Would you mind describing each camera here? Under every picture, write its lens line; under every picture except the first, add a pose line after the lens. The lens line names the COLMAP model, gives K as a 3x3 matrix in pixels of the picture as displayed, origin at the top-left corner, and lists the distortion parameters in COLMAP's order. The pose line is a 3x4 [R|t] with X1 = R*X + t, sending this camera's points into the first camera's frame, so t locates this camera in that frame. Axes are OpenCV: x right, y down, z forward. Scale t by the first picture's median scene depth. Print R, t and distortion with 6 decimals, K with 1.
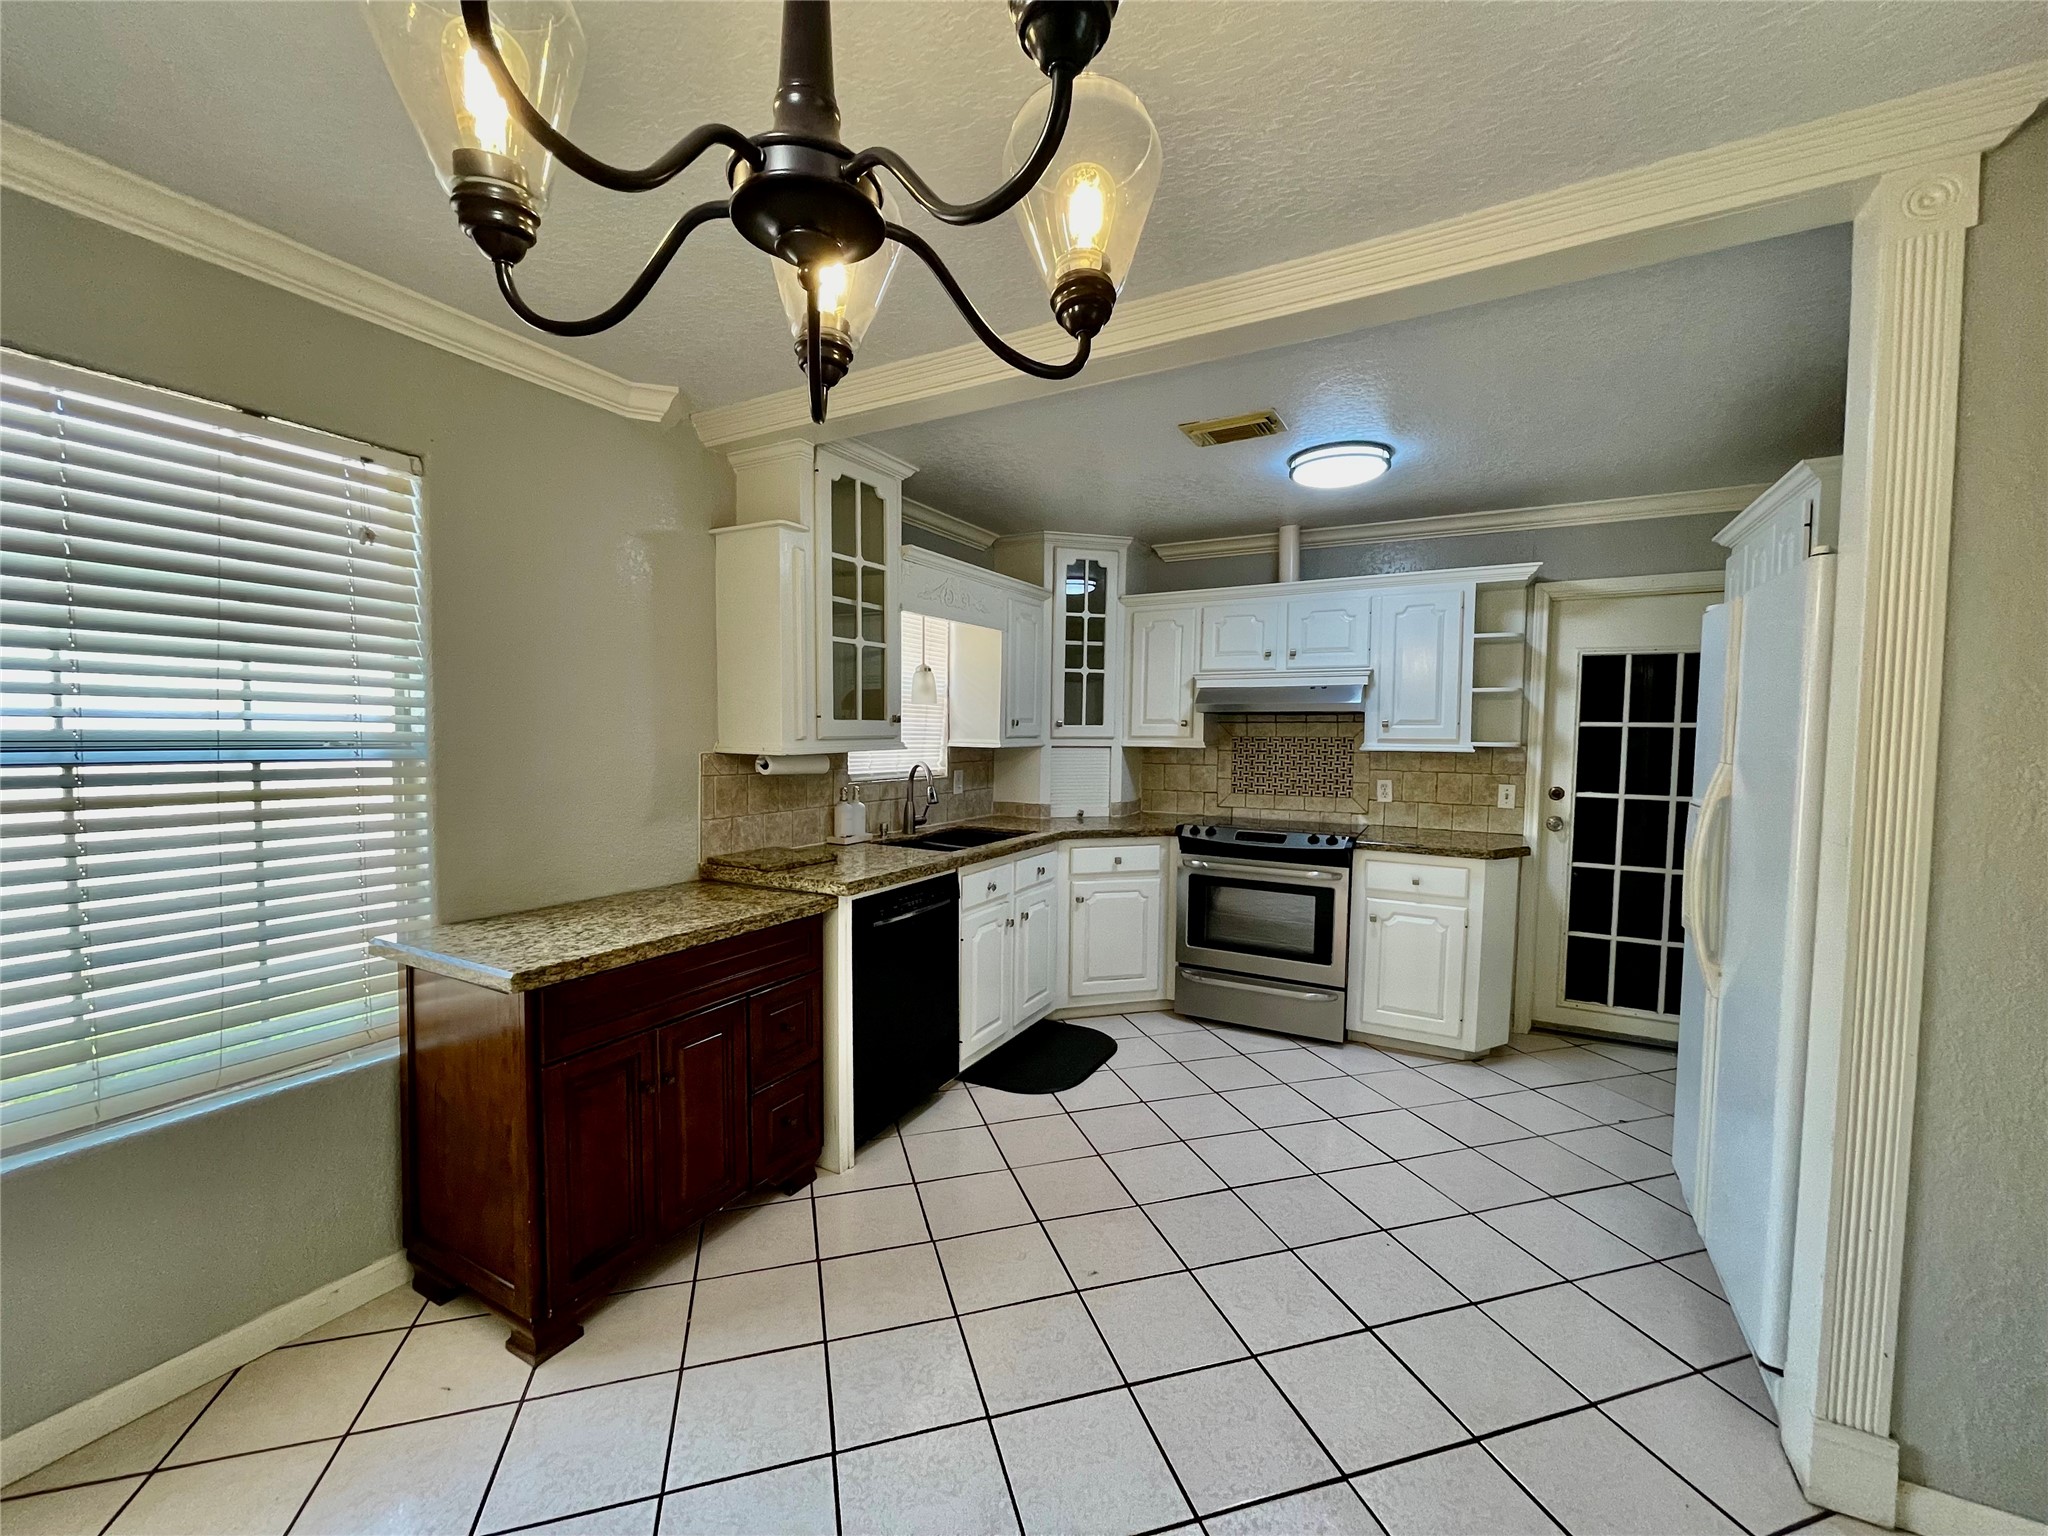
lens RADIAL K [[824.2, 0, 1016.4], [0, 824.2, 771.4], [0, 0, 1]] dist [-0.003396, -0.000013]
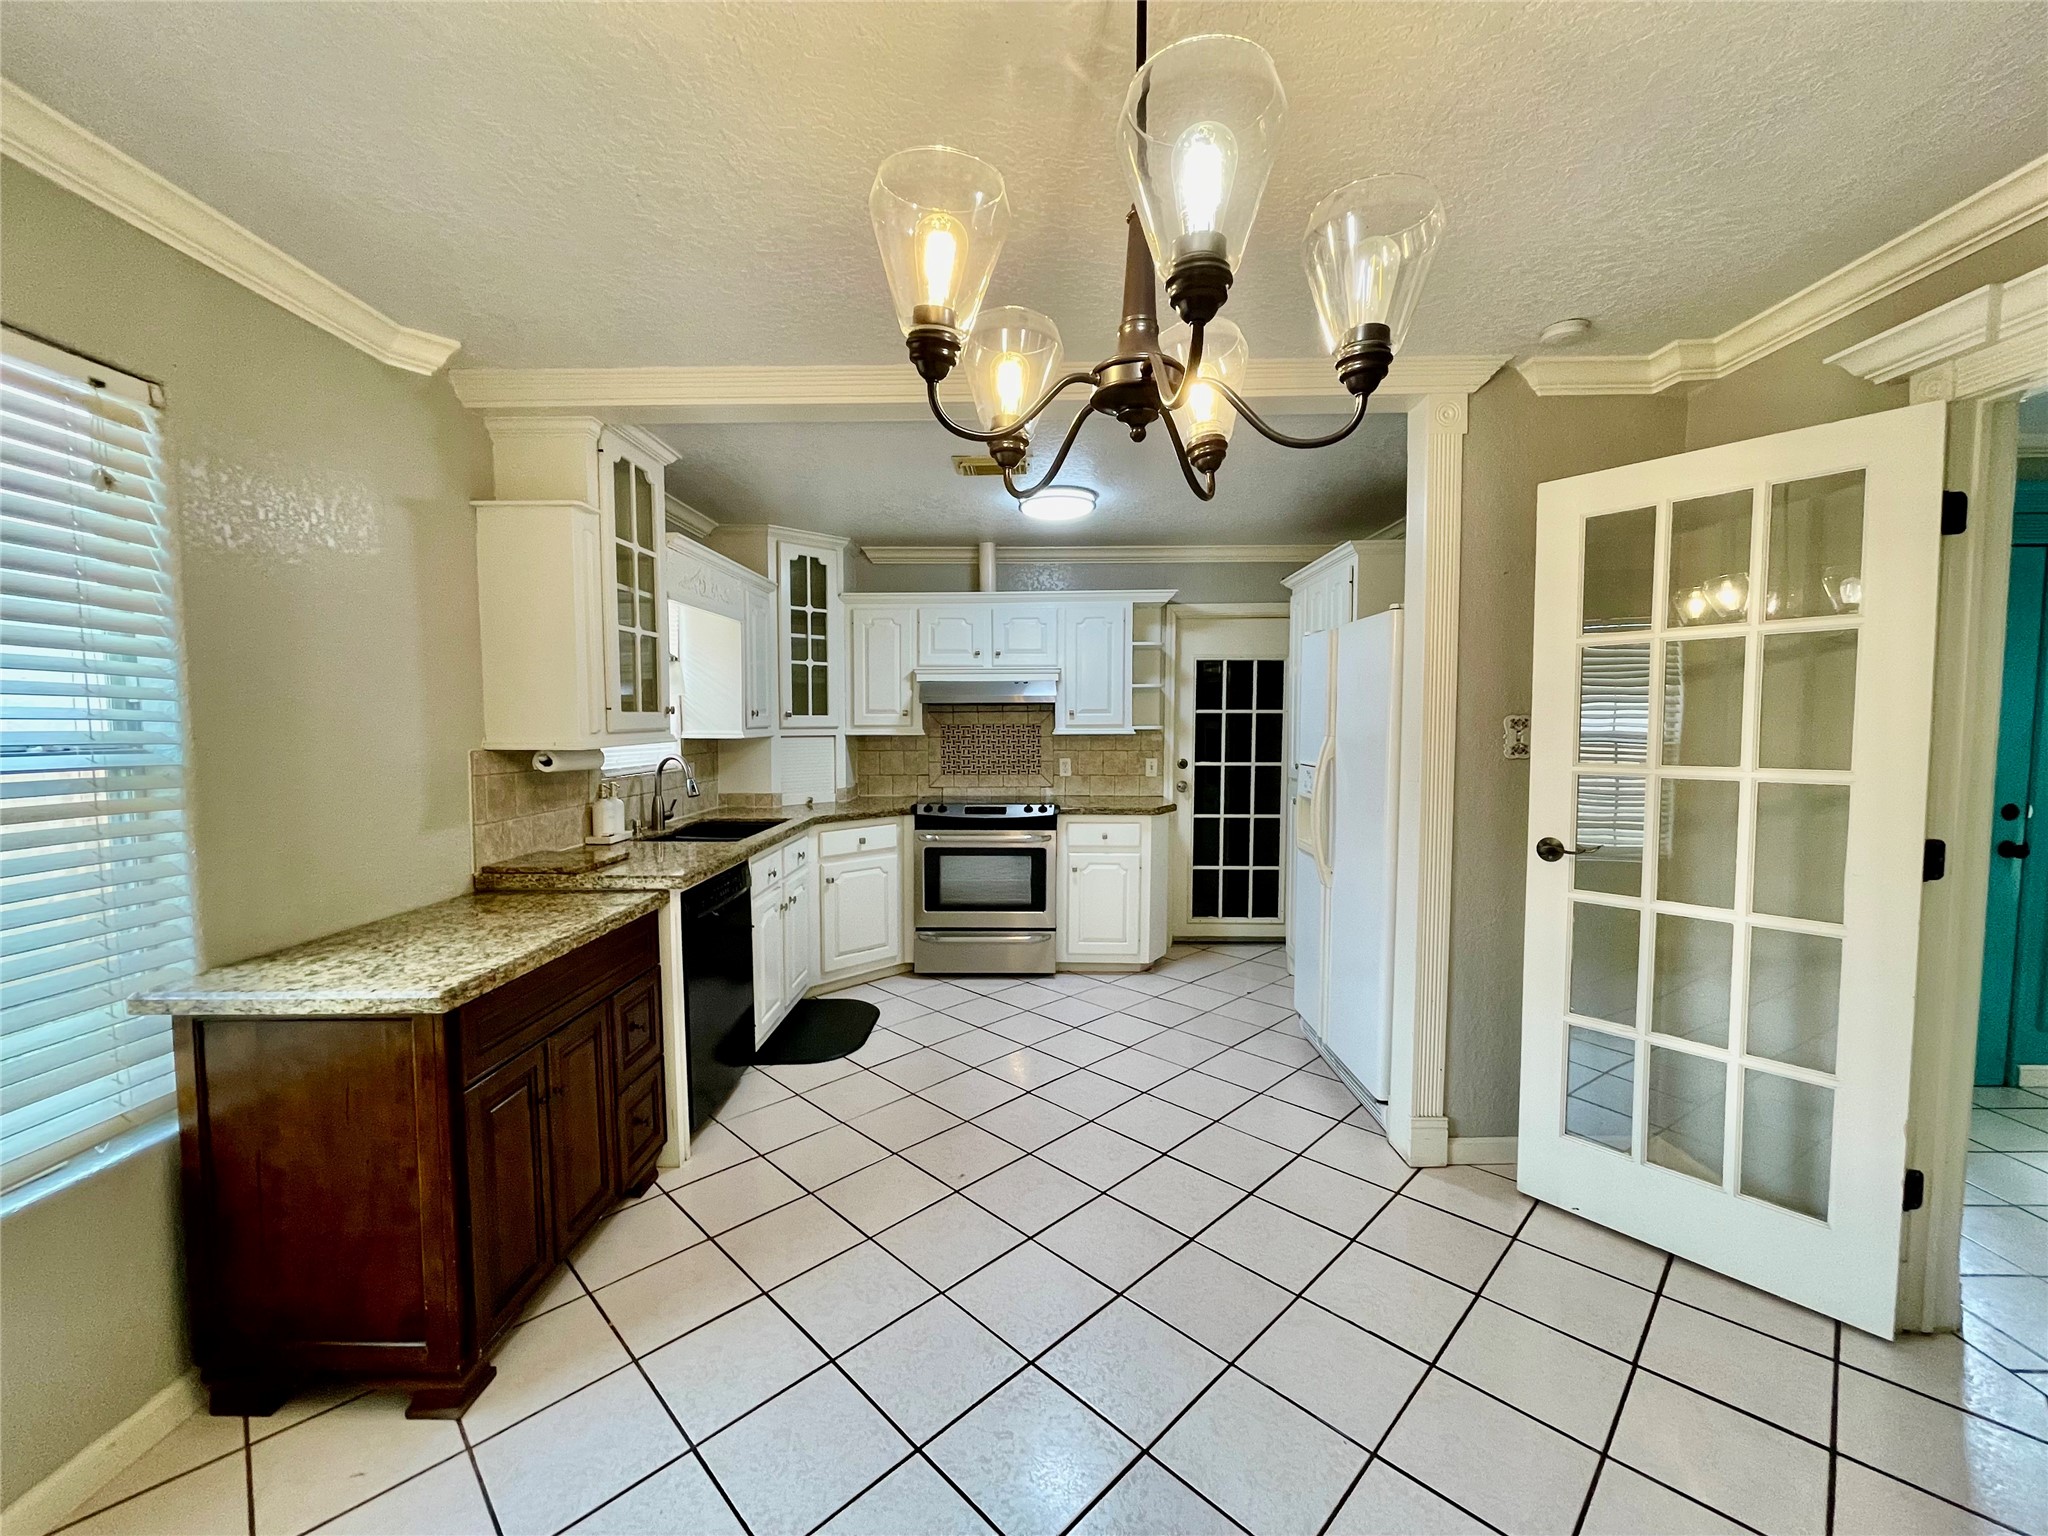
lens RADIAL K [[824.2, 0, 1016.9], [0, 824.2, 771.6], [0, 0, 1]] dist [-0.003396, -0.000013]
pose [[0.882640, -0.040837, 0.468273, -0.262609], [0.034537, 0.999160, 0.022038, 0.001134], [-0.468780, -0.003279, 0.883309, -0.063188]]
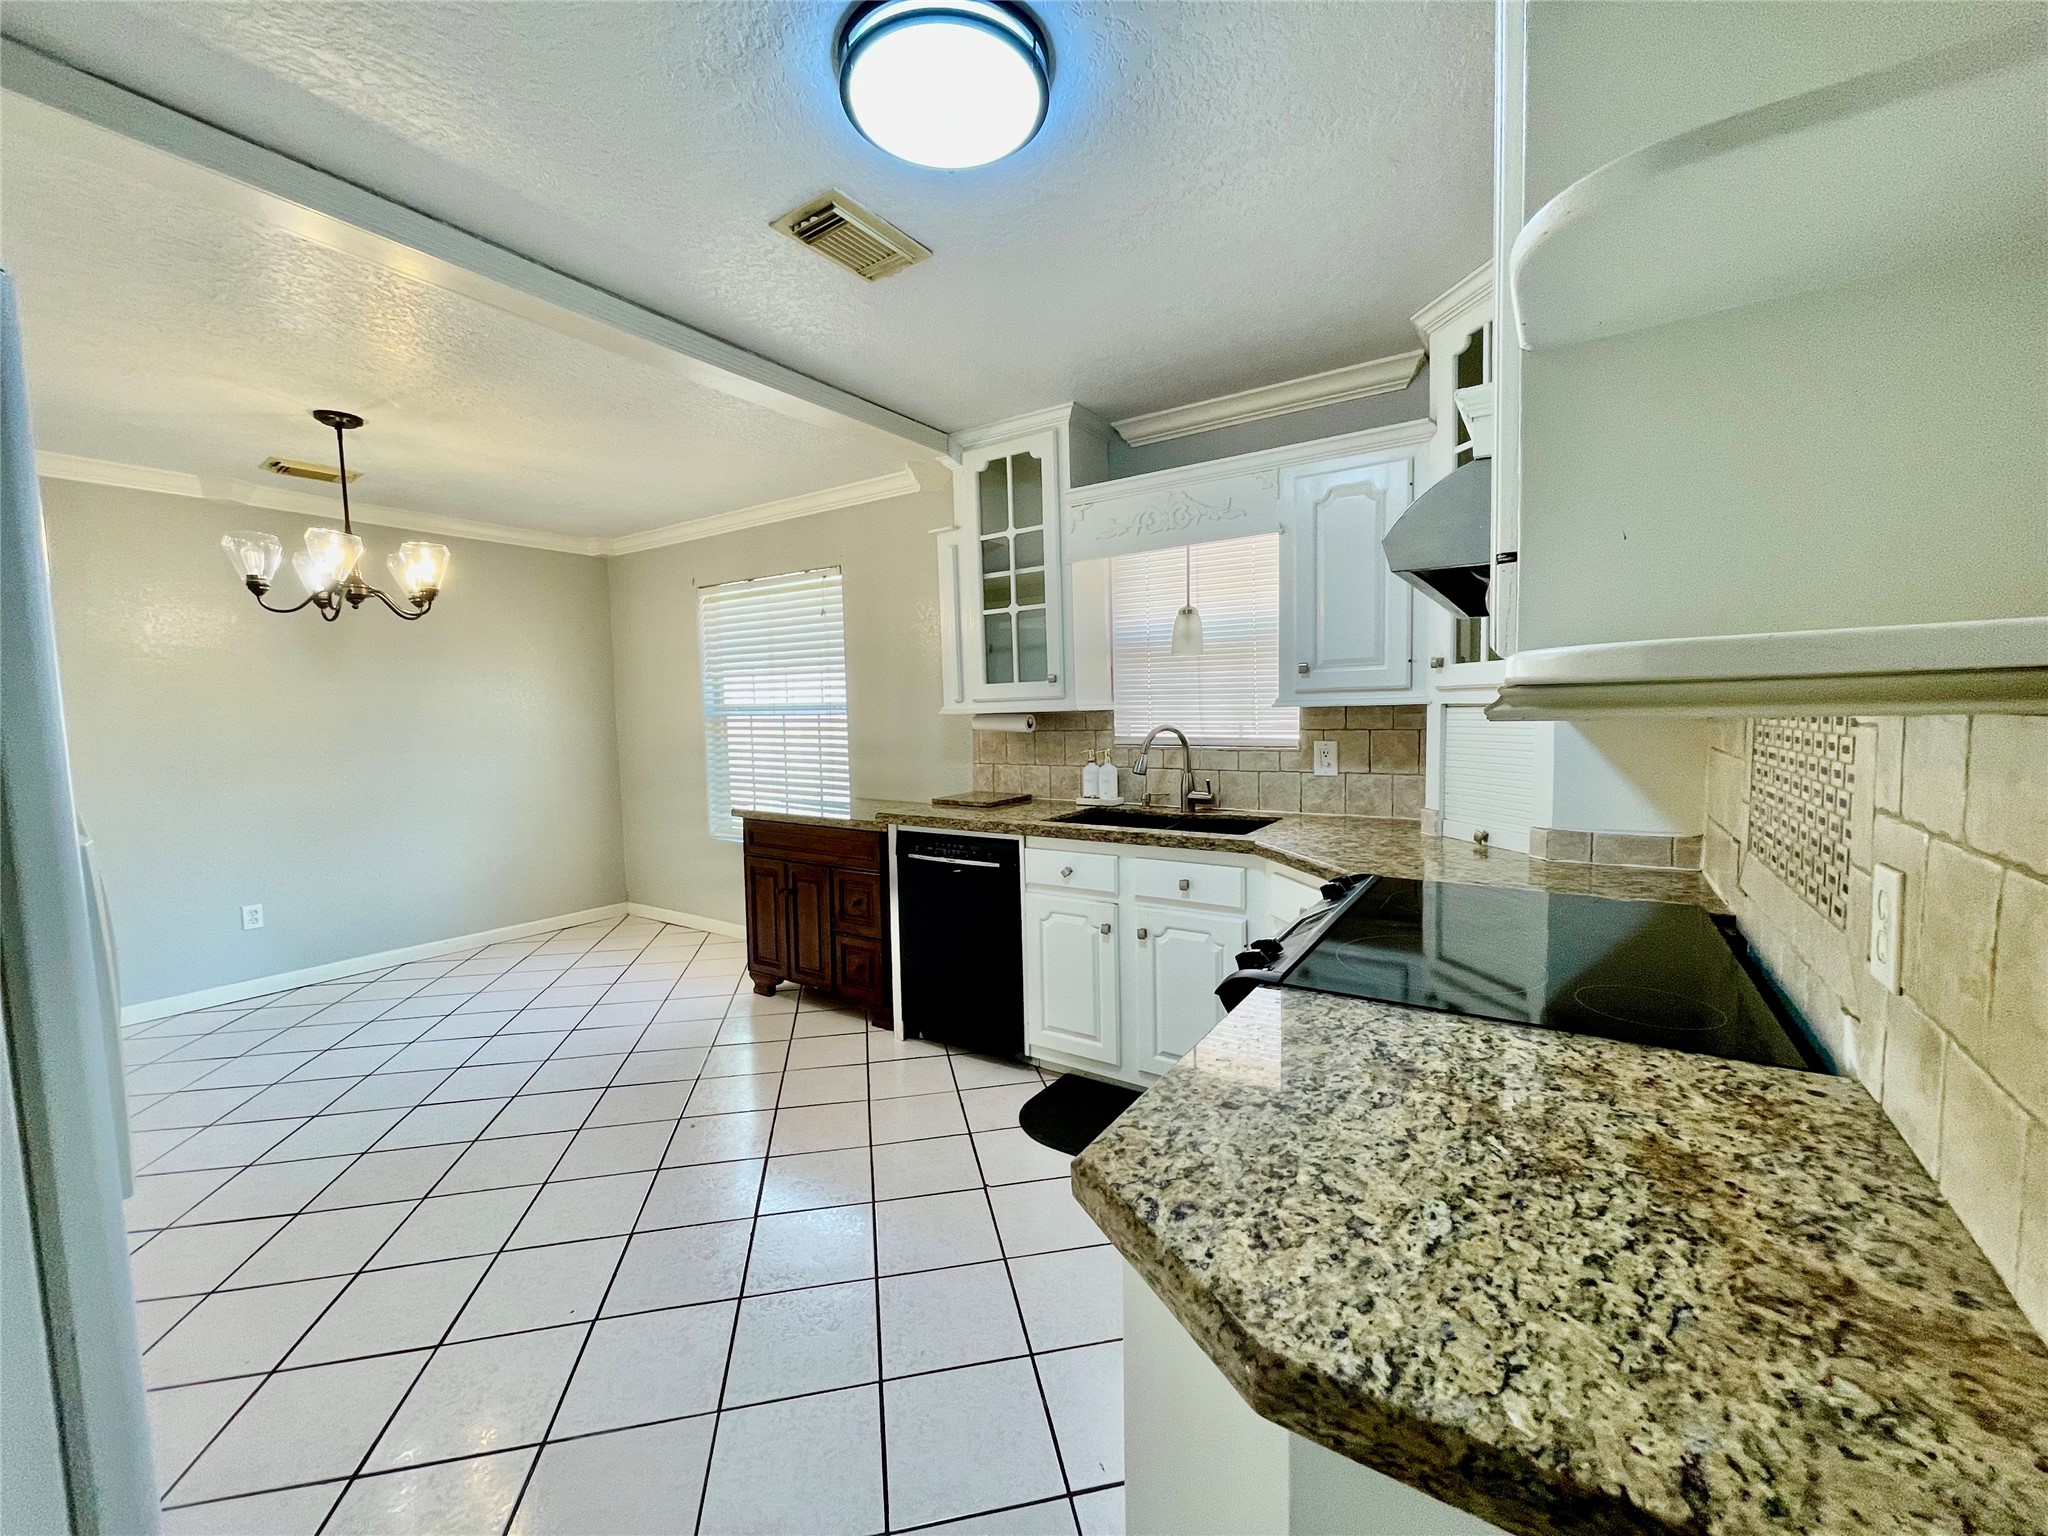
lens RADIAL K [[824.2, 0, 1019.9], [0, 824.2, 769.6], [0, 0, 1]] dist [-0.003396, -0.000013]
pose [[-0.091164, 0.068295, -0.993491, 0.896073], [-0.031105, 0.996964, 0.071388, -0.026788], [0.995350, 0.037411, -0.088763, 1.130725]]
